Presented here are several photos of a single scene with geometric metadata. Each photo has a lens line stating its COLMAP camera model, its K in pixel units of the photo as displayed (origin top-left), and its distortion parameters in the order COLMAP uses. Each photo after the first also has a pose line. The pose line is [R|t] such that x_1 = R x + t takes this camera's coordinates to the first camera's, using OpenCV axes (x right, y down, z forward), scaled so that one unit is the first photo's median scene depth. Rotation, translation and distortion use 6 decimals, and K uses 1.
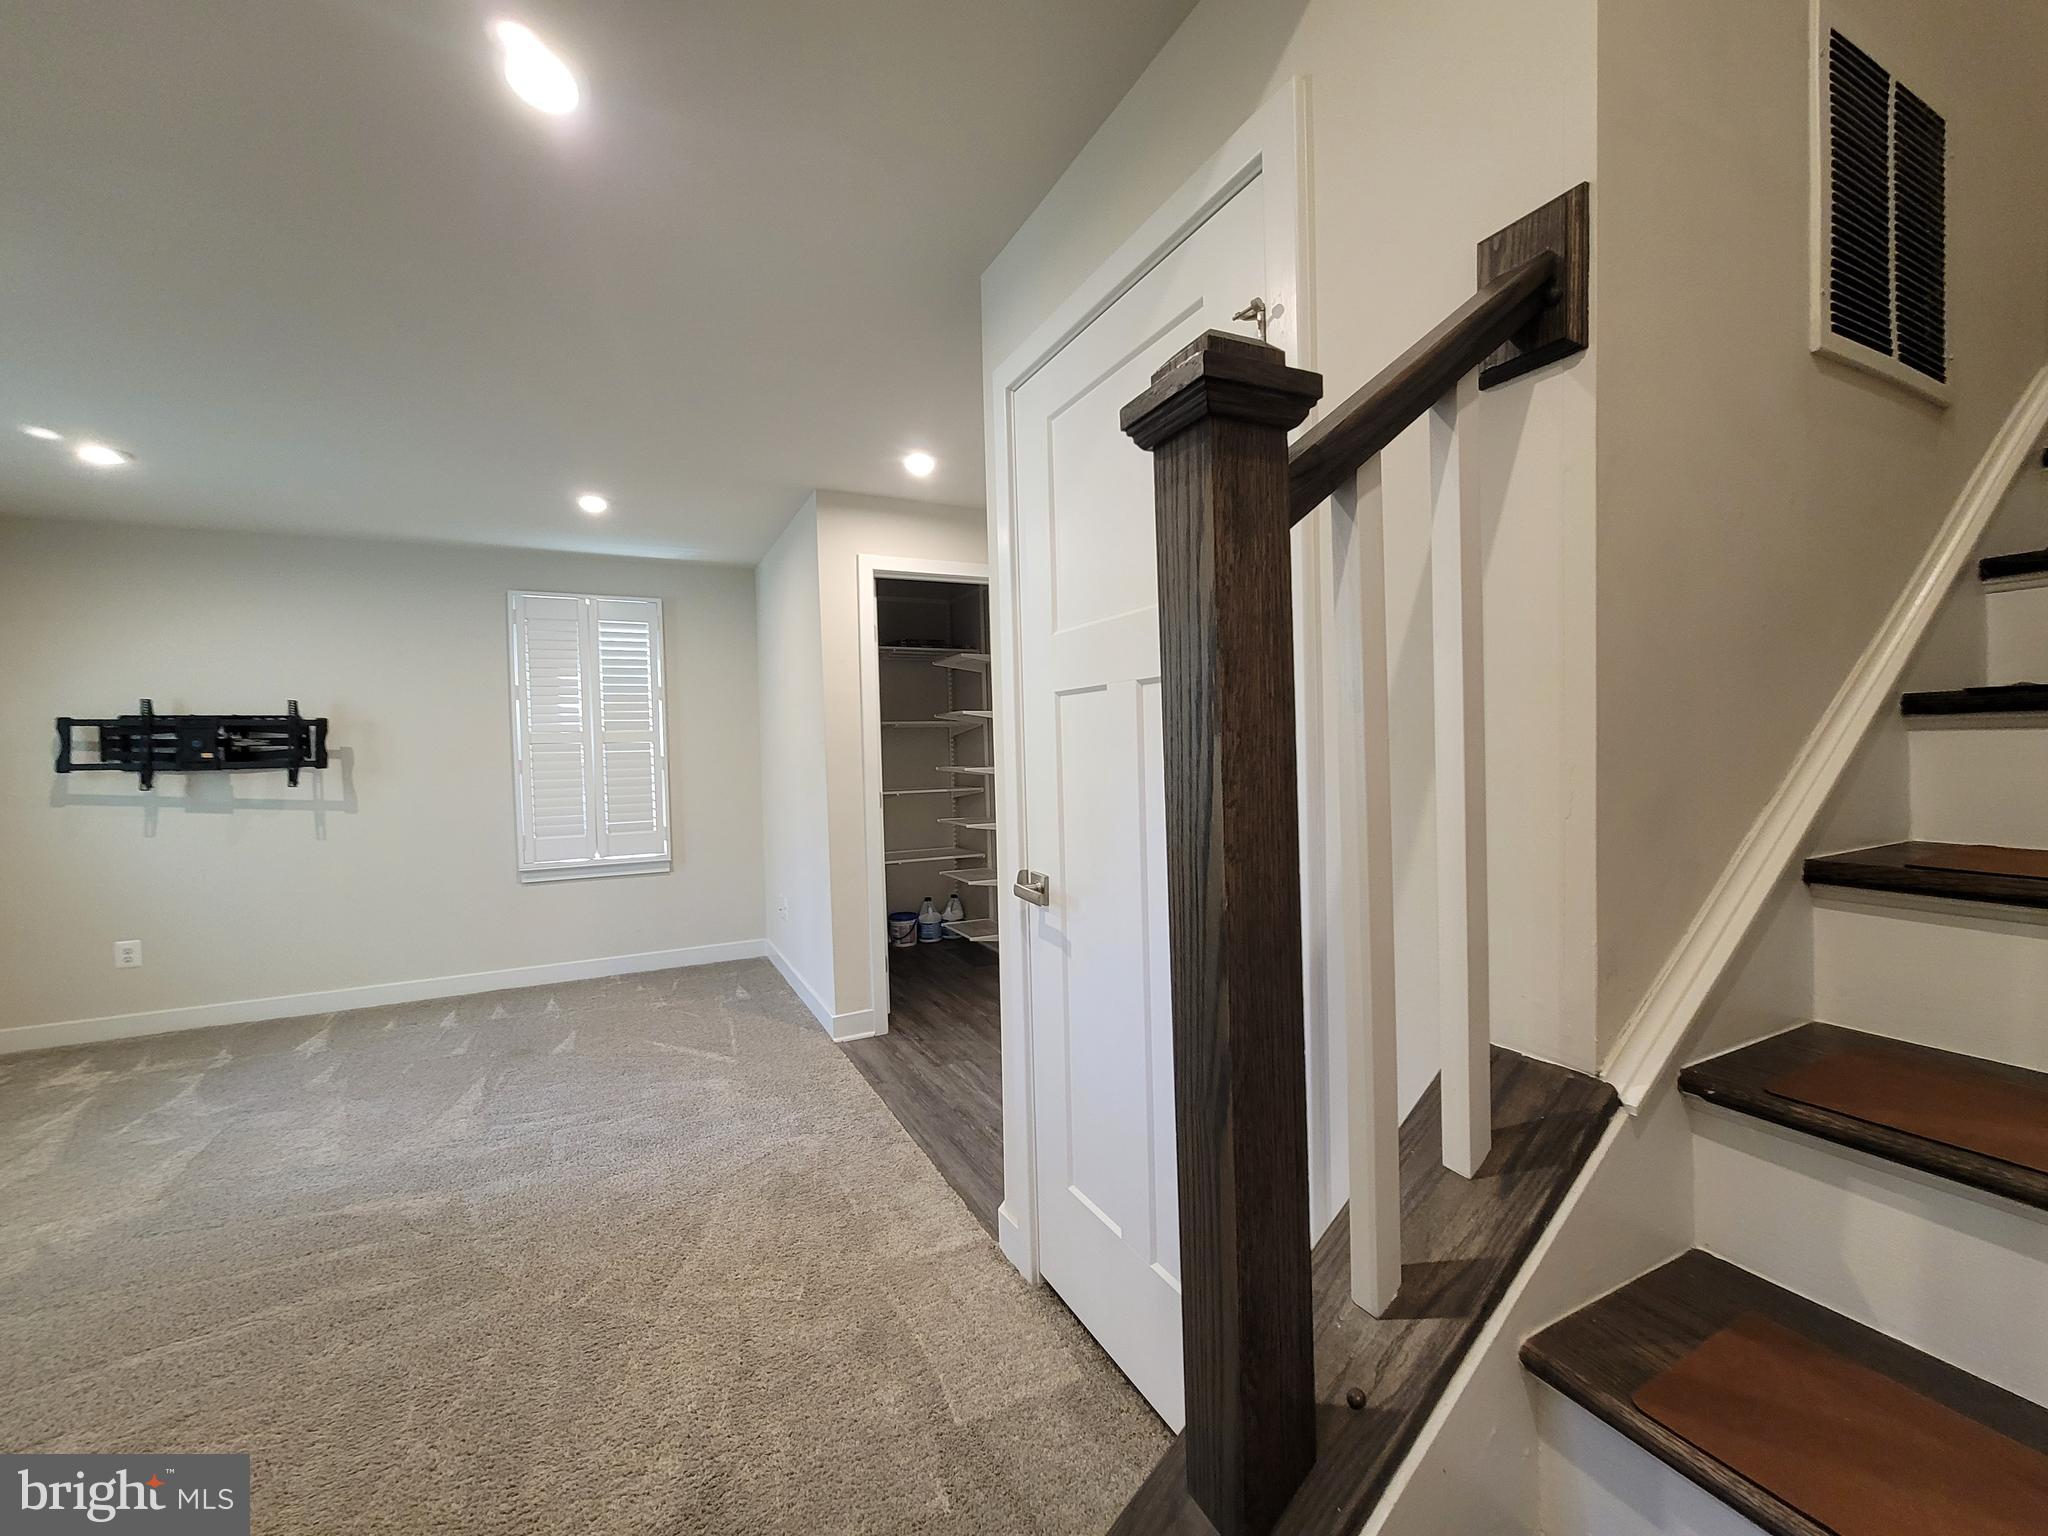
lens RADIAL K [[824.7, 0, 1024.0], [0, 824.7, 768.0], [0, 0, 1]] dist [-0.000803, 0.000071]
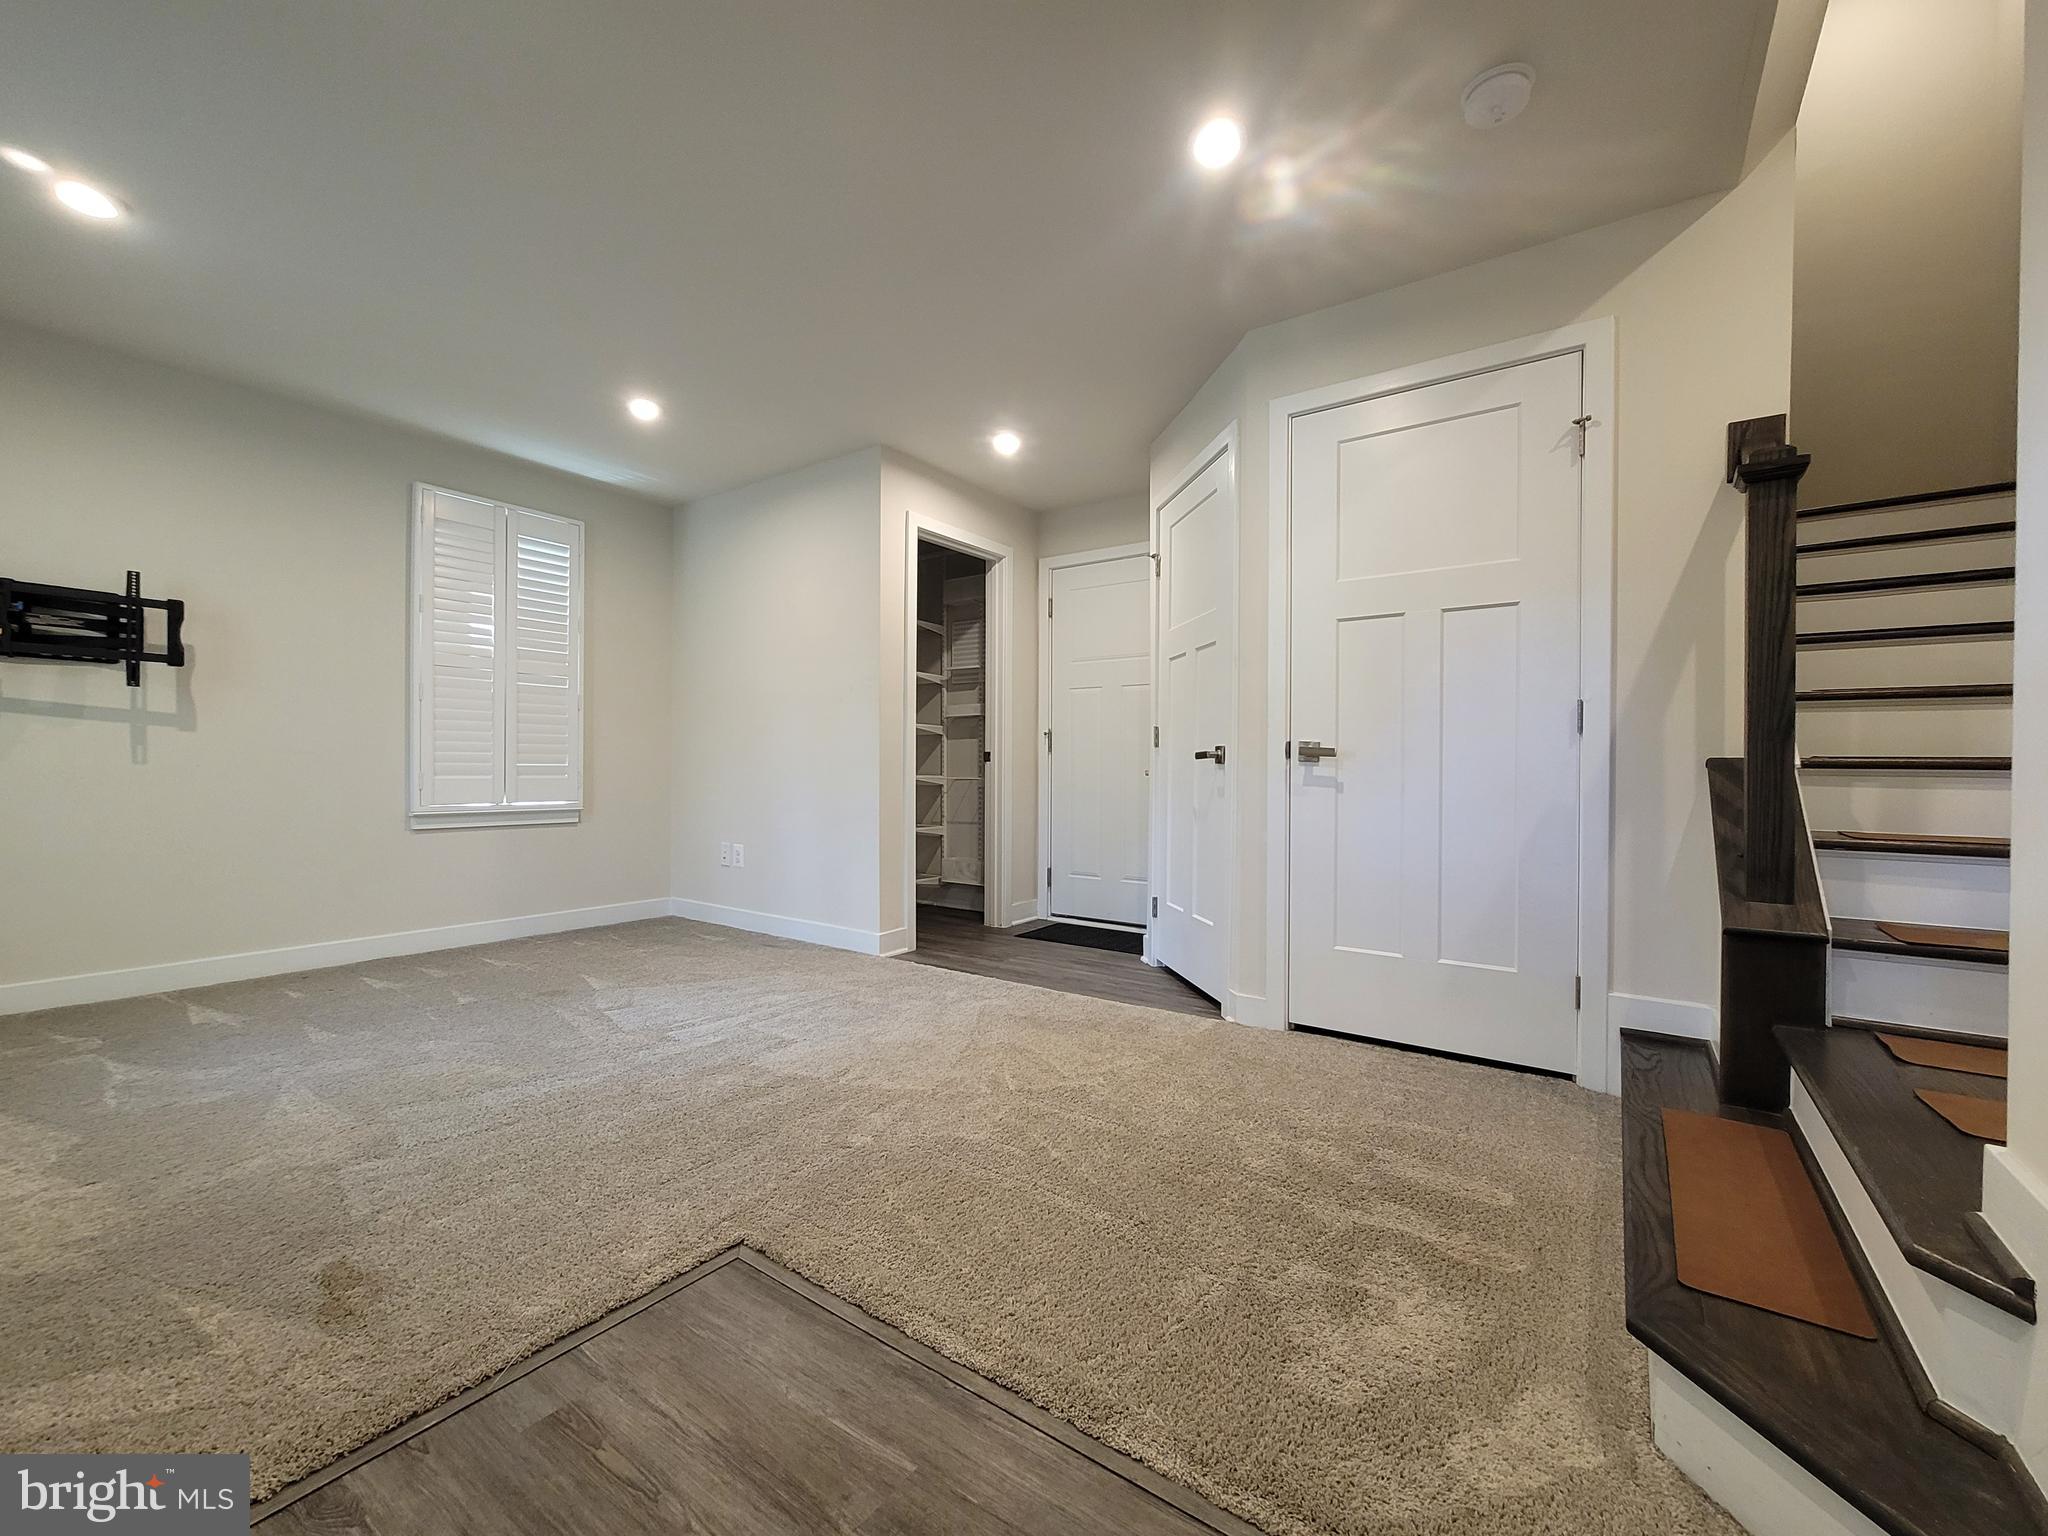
lens RADIAL K [[824.7, 0, 1024.0], [0, 824.7, 768.0], [0, 0, 1]] dist [-0.000803, 0.000071]
pose [[0.885049, 0.030871, 0.464473, -0.509113], [-0.017804, 0.999313, -0.032493, 0.105087], [-0.465157, 0.020488, 0.884991, -0.033965]]
